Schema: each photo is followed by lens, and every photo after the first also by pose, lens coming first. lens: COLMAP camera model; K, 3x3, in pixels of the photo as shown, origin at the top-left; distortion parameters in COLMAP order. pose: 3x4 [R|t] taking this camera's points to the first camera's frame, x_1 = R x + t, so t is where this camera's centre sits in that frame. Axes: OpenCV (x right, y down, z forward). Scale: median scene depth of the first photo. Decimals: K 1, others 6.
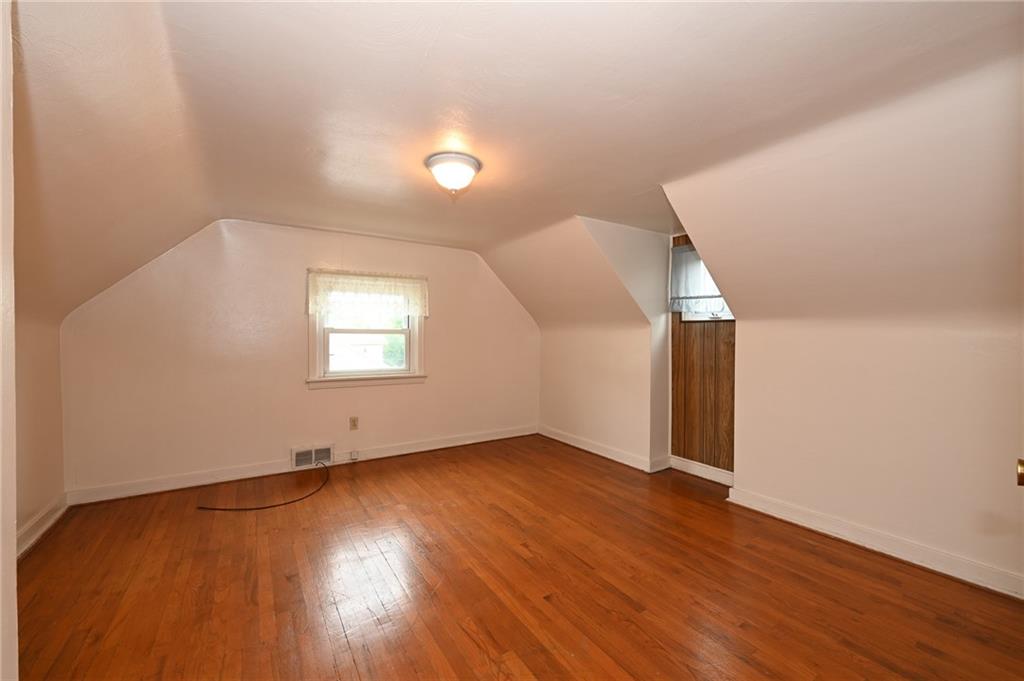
lens RADIAL K [[409.2, 0, 509.3], [0, 409.2, 335.9], [0, 0, 1]] dist [-0.000631, -0.000064]
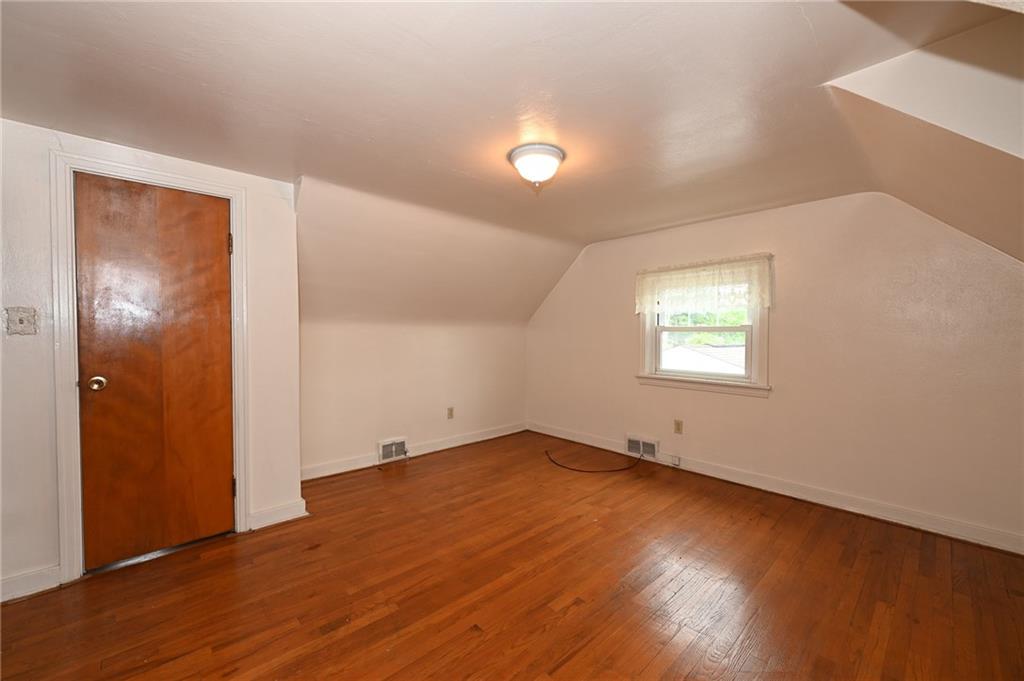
lens RADIAL K [[409.2, 0, 508.9], [0, 409.2, 333.2], [0, 0, 1]] dist [-0.000631, -0.000064]
pose [[0.166942, -0.002670, -0.985963, 0.504716], [-0.007976, 0.999960, -0.004059, 0.005279], [0.985935, 0.008541, 0.166914, 0.475820]]
